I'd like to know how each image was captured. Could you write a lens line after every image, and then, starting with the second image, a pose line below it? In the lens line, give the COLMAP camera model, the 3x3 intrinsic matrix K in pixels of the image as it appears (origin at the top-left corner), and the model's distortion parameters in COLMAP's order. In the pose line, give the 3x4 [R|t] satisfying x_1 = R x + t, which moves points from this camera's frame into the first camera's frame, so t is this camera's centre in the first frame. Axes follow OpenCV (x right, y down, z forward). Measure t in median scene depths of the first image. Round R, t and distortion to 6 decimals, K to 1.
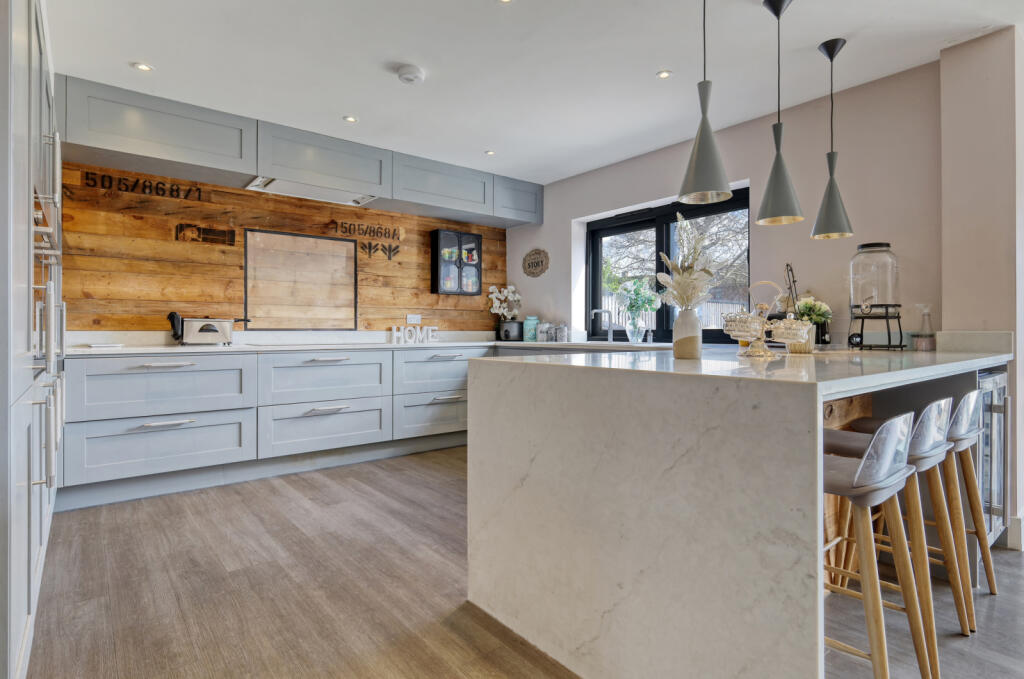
lens RADIAL K [[529.7, 0, 515.1], [0, 529.7, 322.5], [0, 0, 1]] dist [-0.000121, -0.002561]
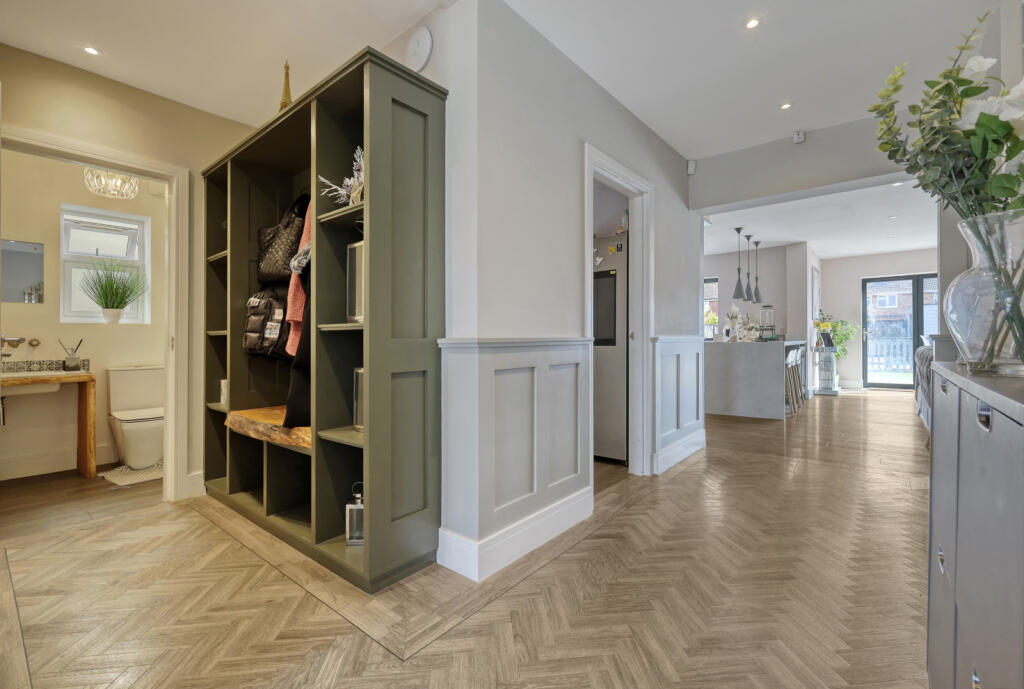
lens RADIAL K [[445.9, 0, 512.9], [0, 445.9, 338.6], [0, 0, 1]] dist [0.001709, 0.000507]
pose [[0.978562, -0.009868, 0.205715, -0.834271], [0.008144, 0.999924, 0.009224, 0.003709], [-0.205791, -0.007351, 0.978568, -0.789399]]
